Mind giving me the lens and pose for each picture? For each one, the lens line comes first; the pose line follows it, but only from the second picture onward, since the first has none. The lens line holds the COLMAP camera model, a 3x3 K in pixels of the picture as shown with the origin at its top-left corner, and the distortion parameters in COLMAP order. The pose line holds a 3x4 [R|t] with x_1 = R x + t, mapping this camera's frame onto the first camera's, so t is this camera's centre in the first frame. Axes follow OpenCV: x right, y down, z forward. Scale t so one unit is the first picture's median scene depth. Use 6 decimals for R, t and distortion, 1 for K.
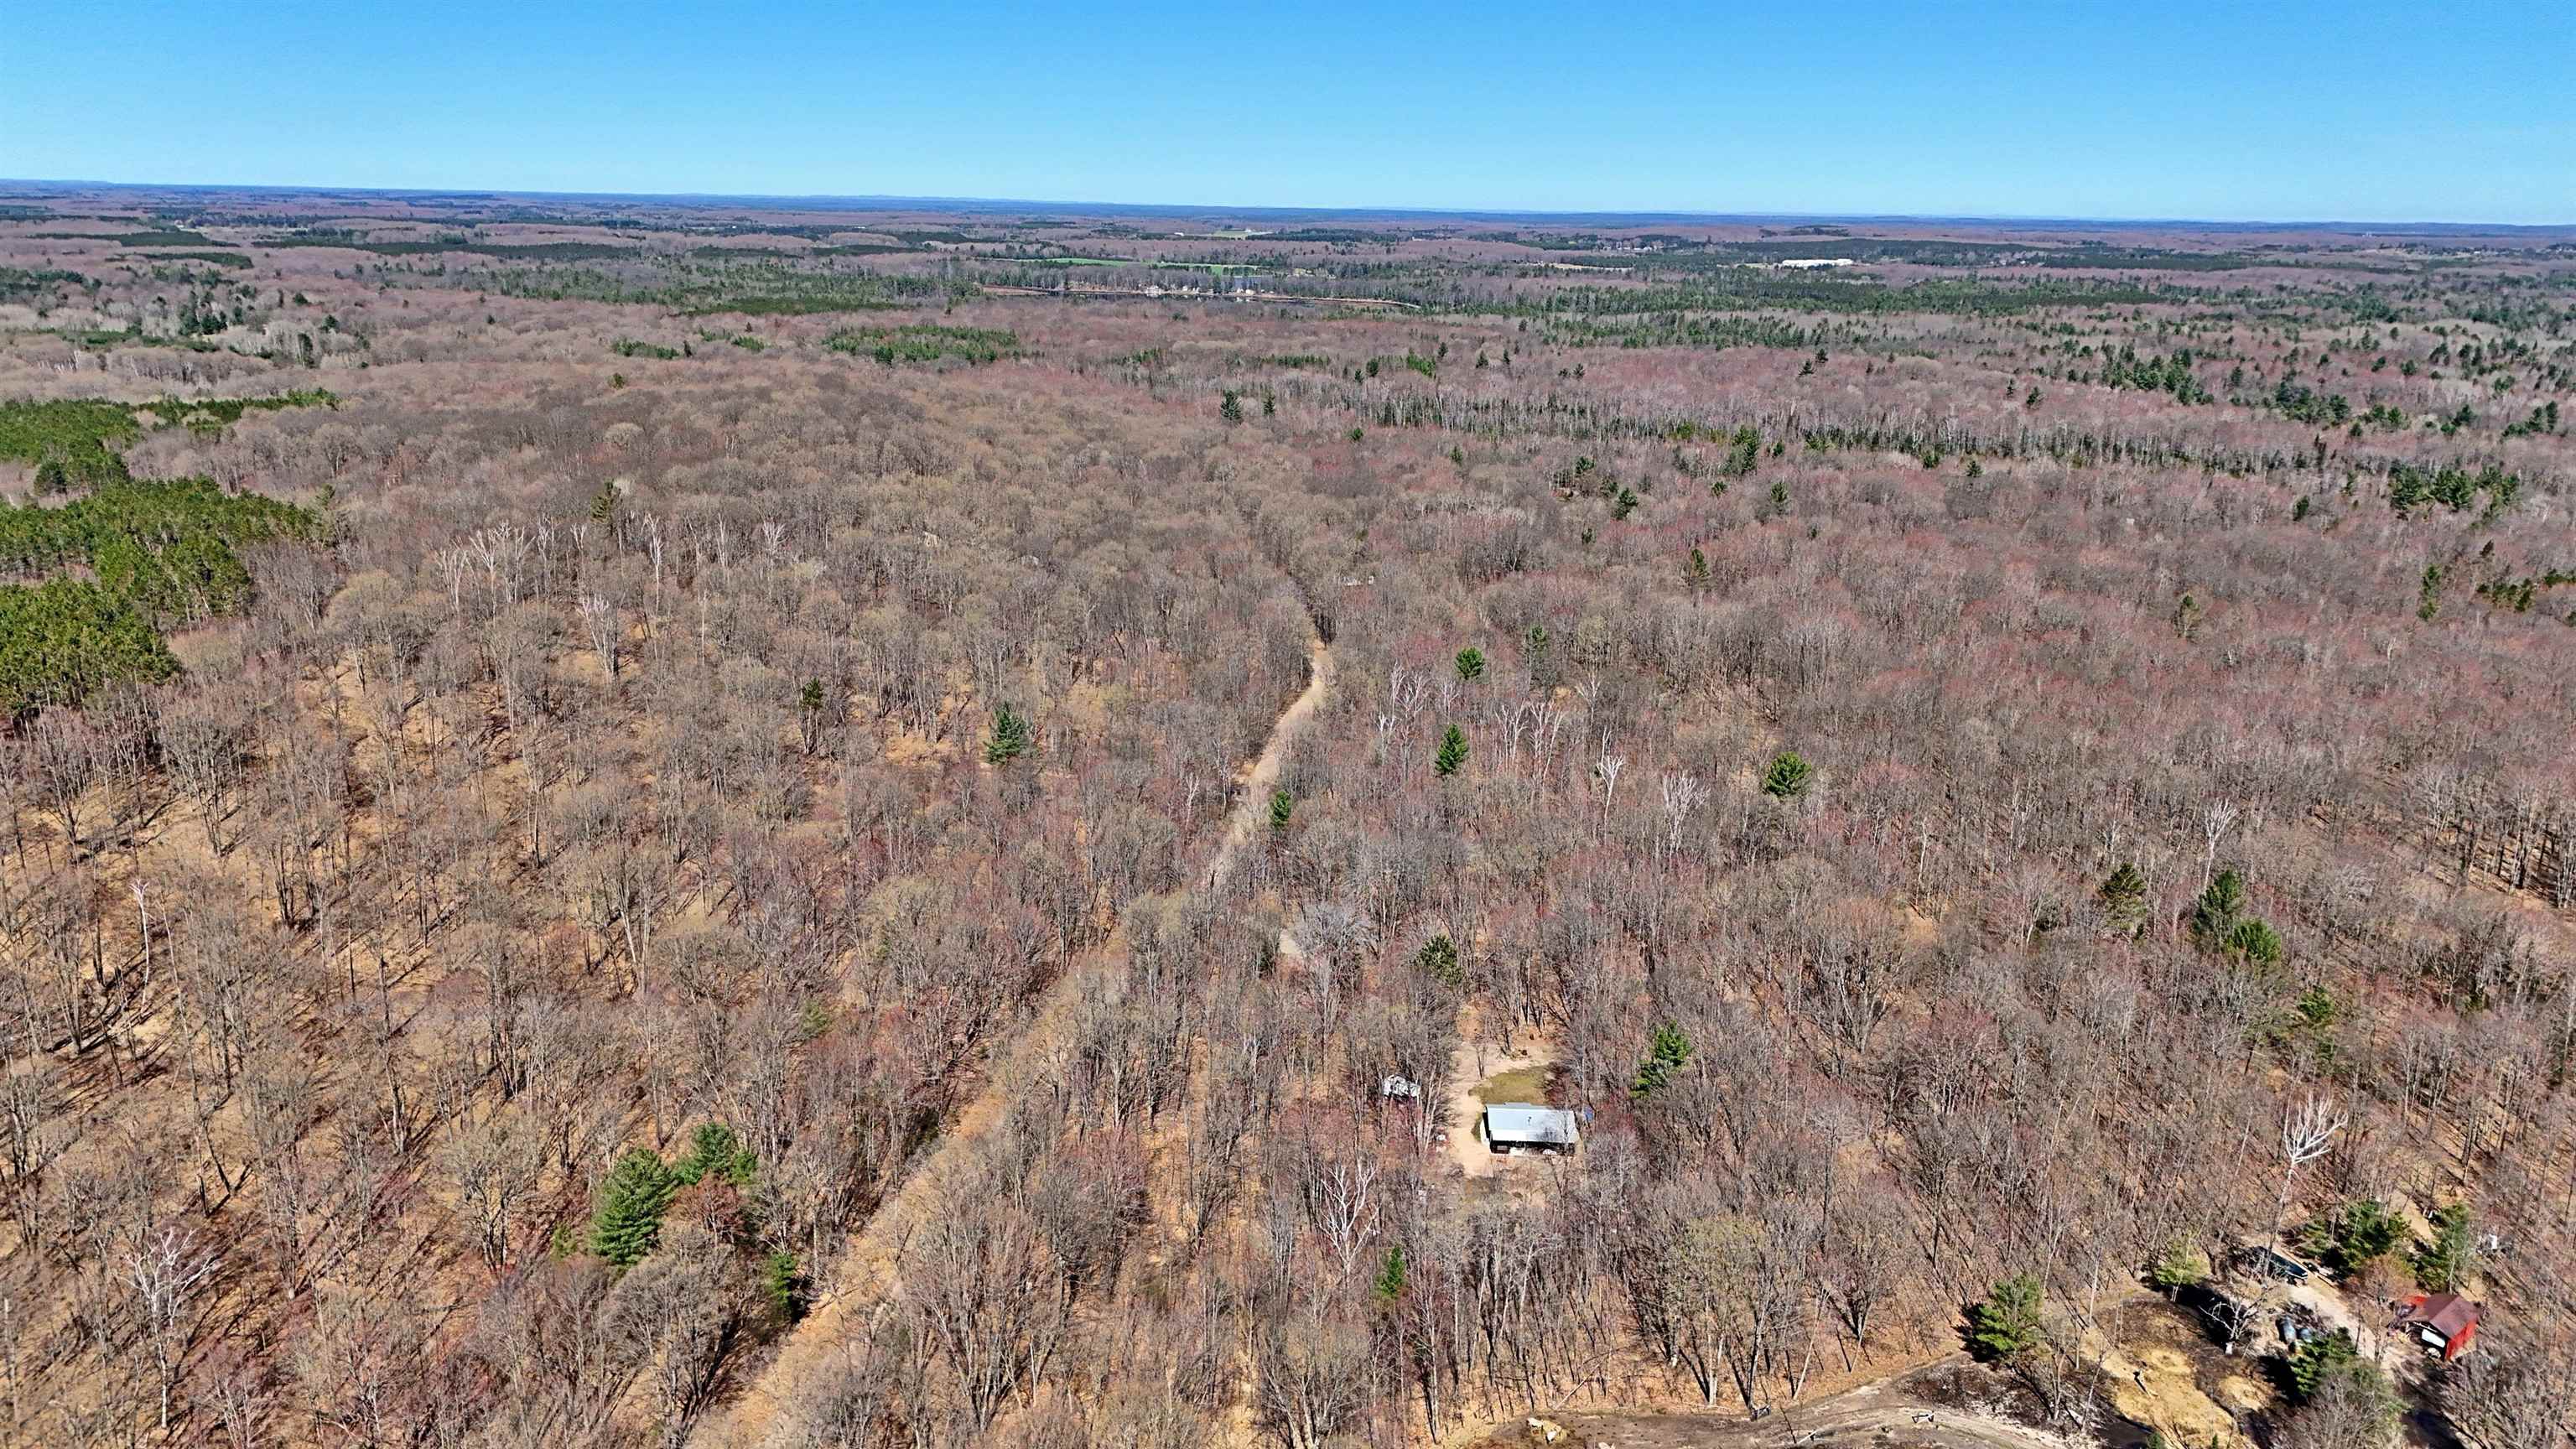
lens RADIAL K [[1893.1, 0, 1282.8], [0, 1893.1, 734.3], [0, 0, 1]] dist [0.070401, -0.067531]
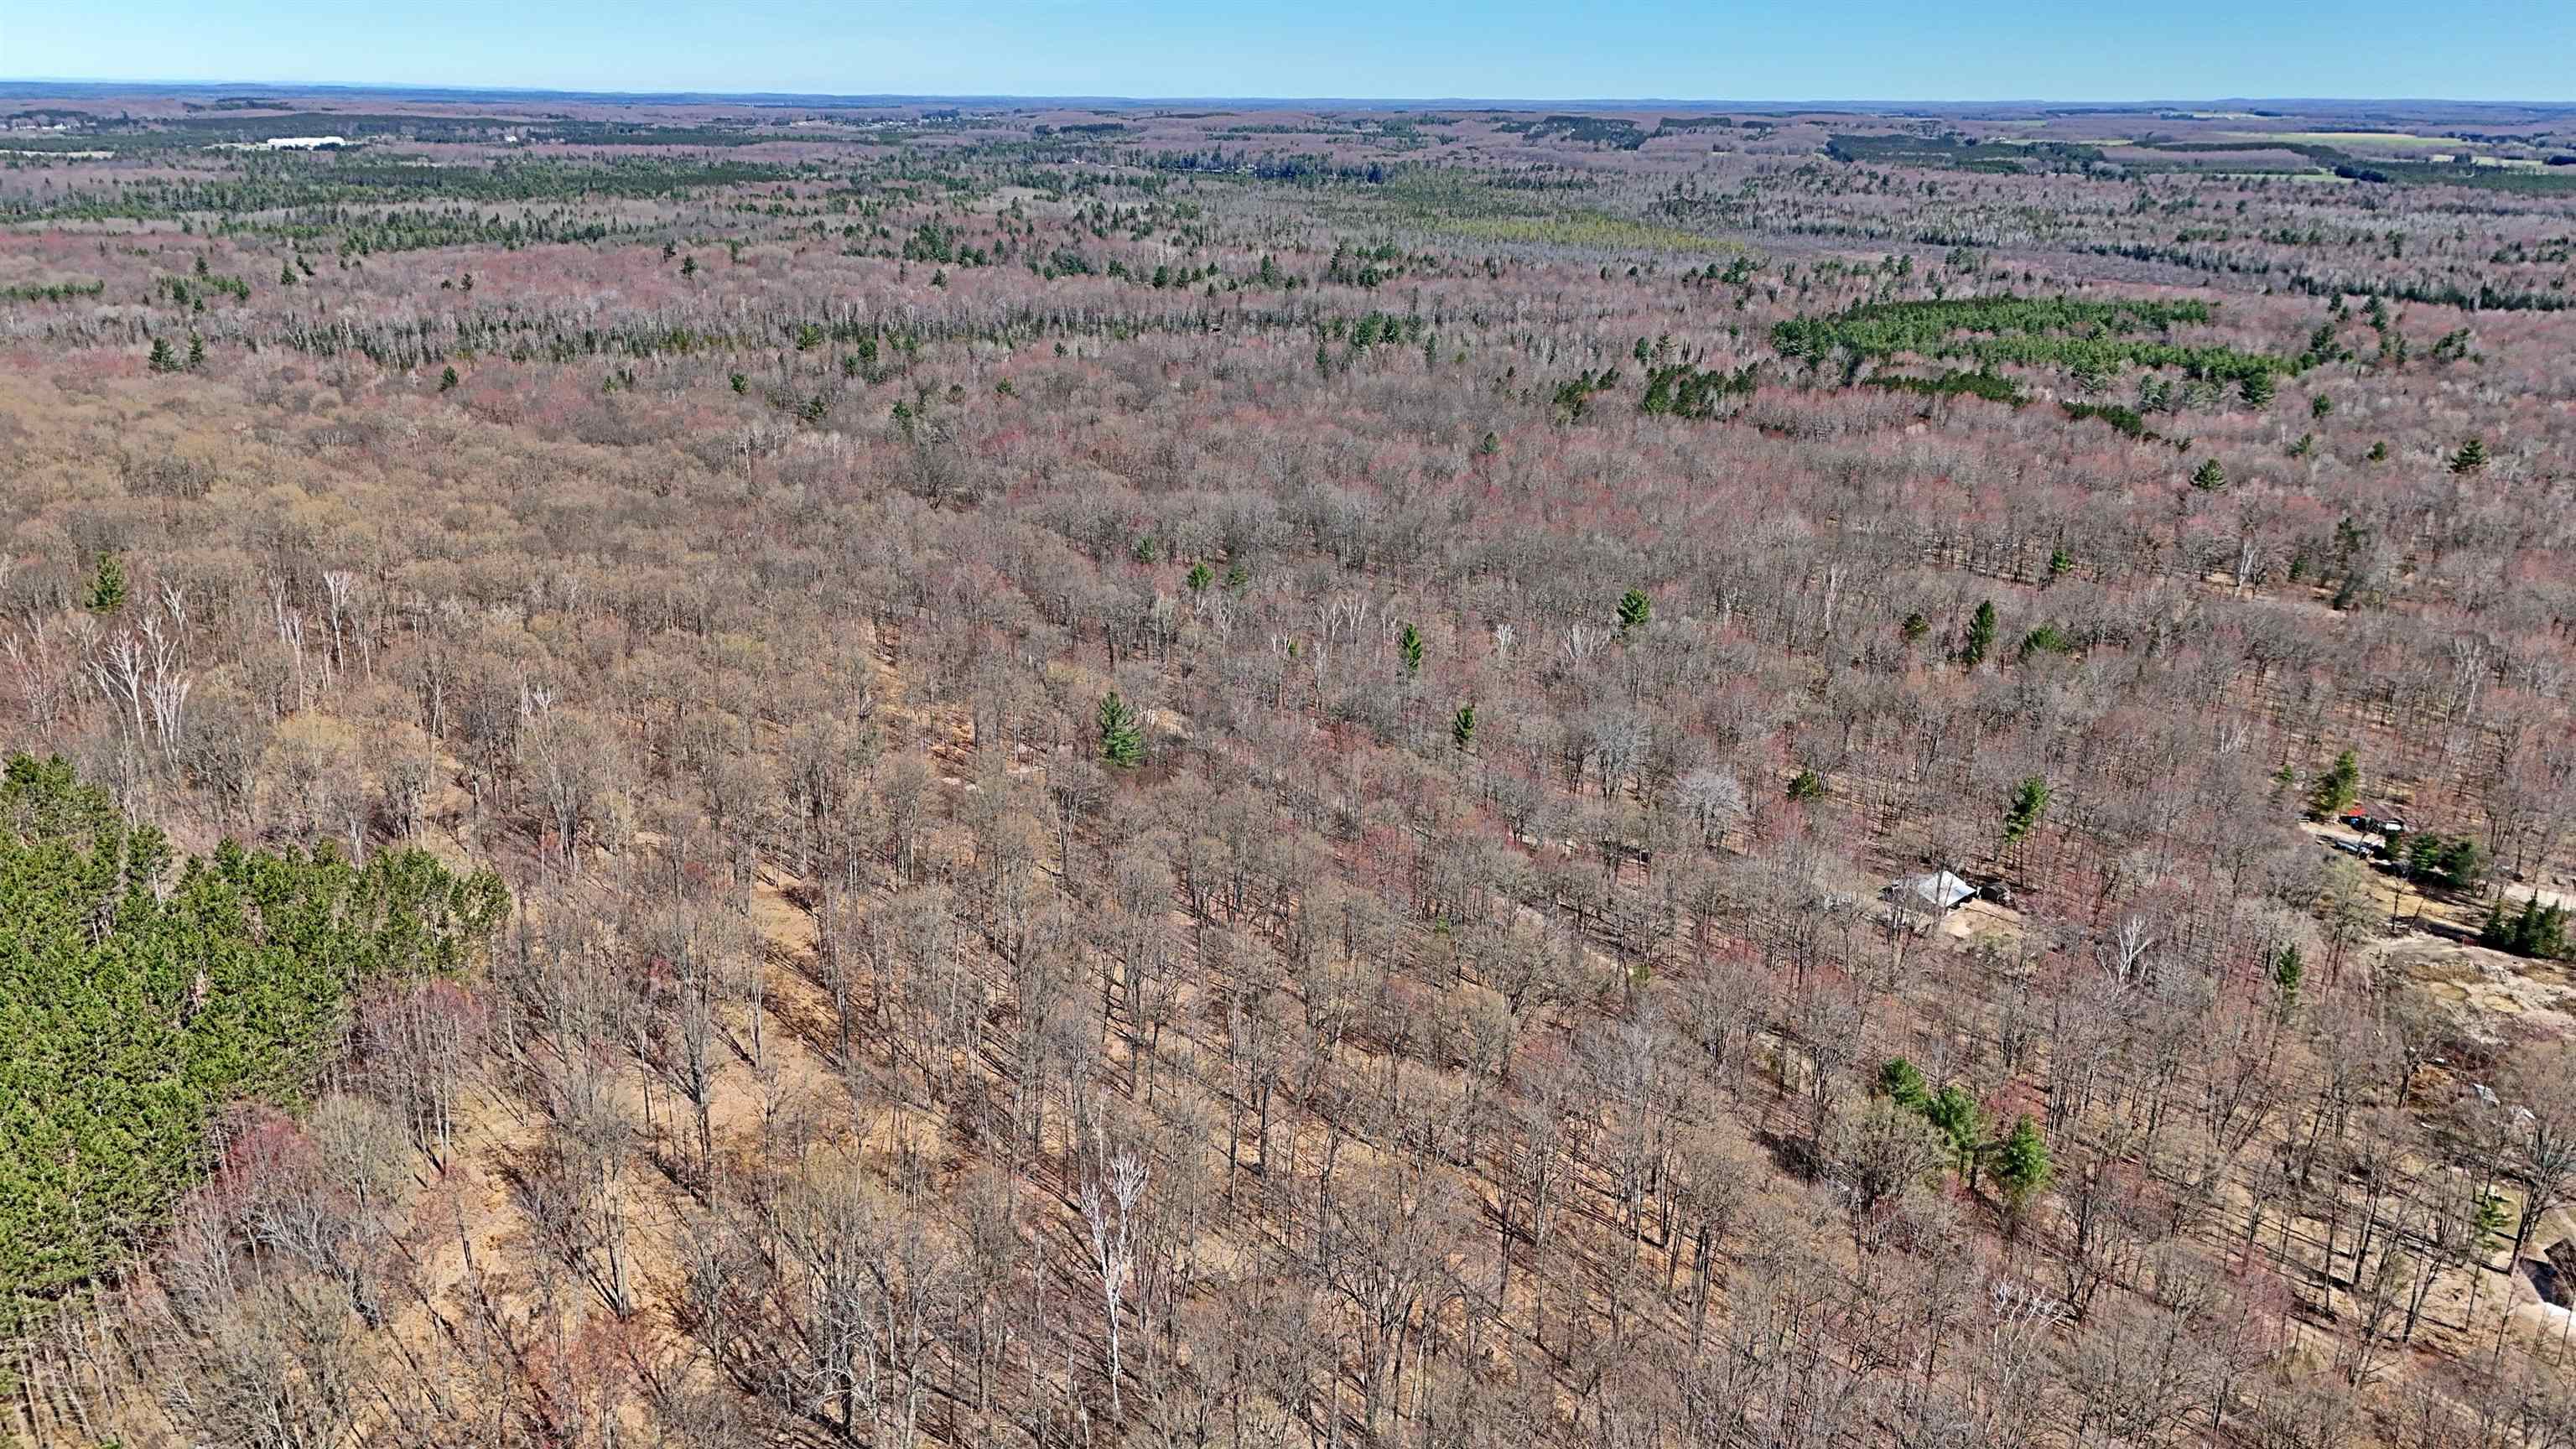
lens RADIAL K [[1893.1, 0, 1281.0], [0, 1893.1, 736.3], [0, 0, 1]] dist [0.070401, -0.067531]
pose [[0.706598, -0.235674, 0.667216, -0.098339], [0.192828, 0.971353, 0.138892, -0.014998], [-0.680835, 0.030517, 0.731801, 0.036167]]
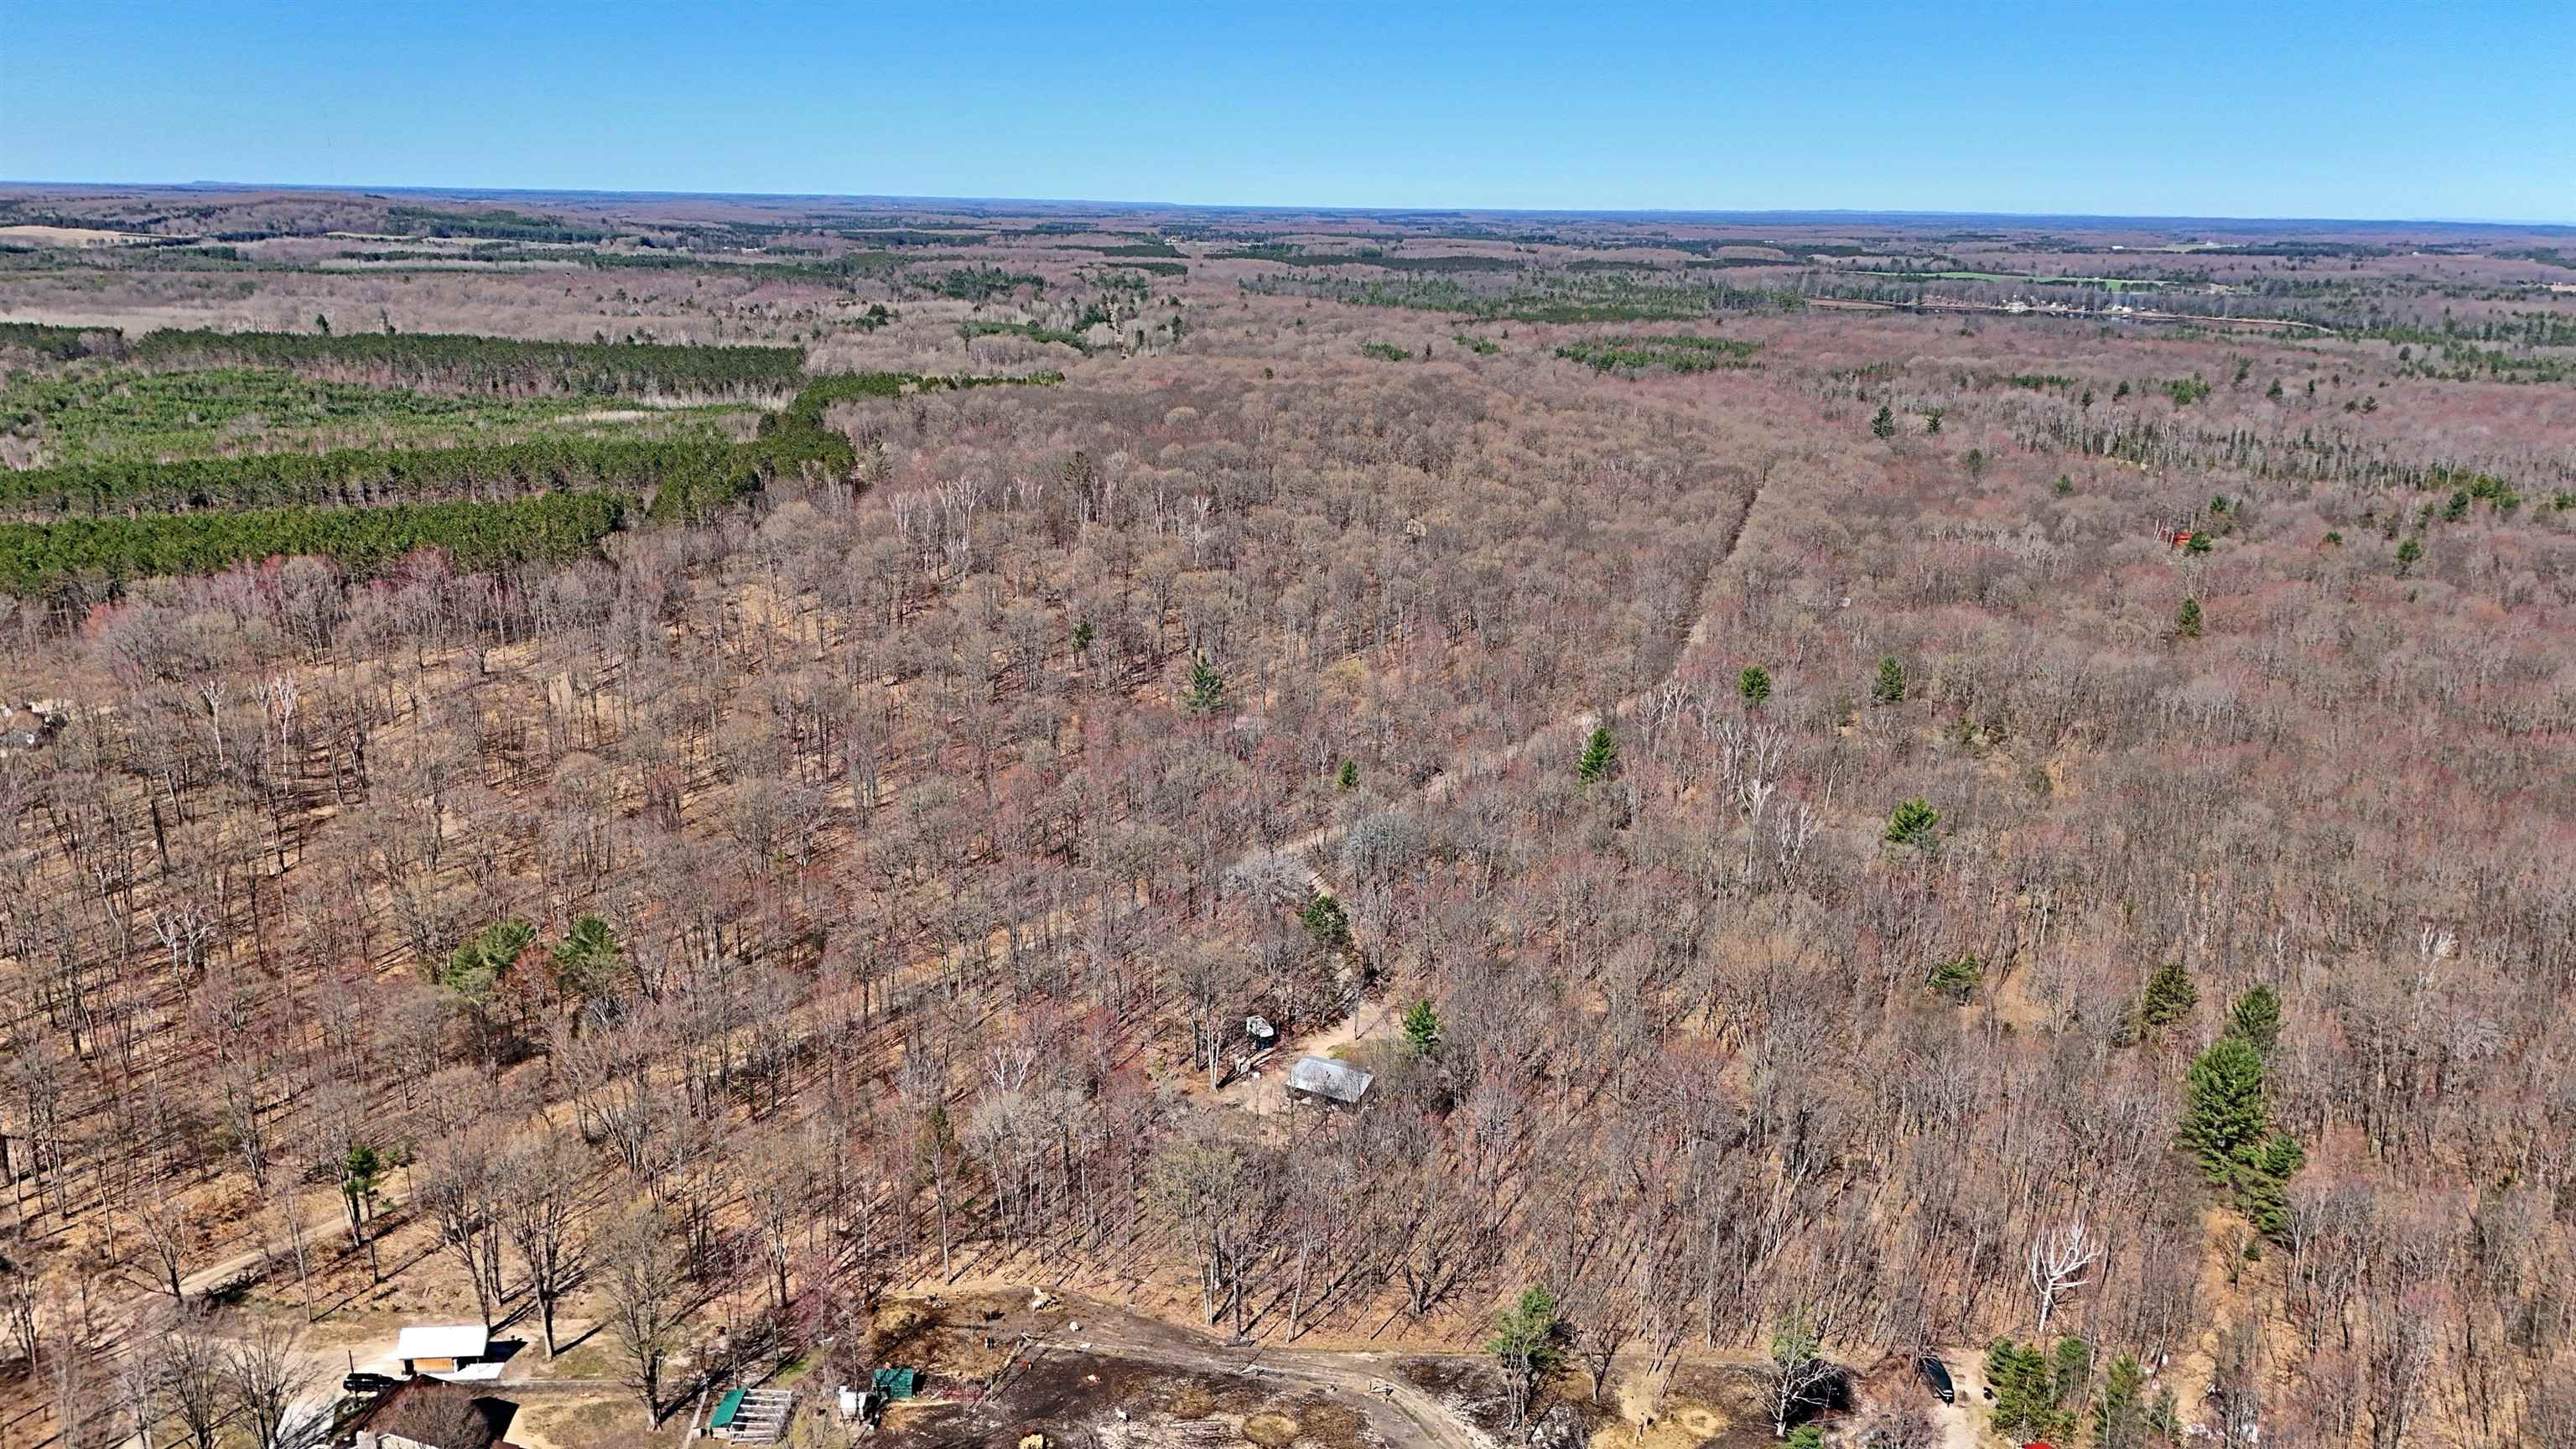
lens RADIAL K [[1893.1, 0, 1277.5], [0, 1893.1, 723.8], [0, 0, 1]] dist [0.070401, -0.067531]
pose [[0.888134, 0.120909, -0.443396, 0.053937], [-0.126392, 0.991830, 0.017294, -0.000370], [0.441864, 0.040682, 0.896159, 0.004175]]
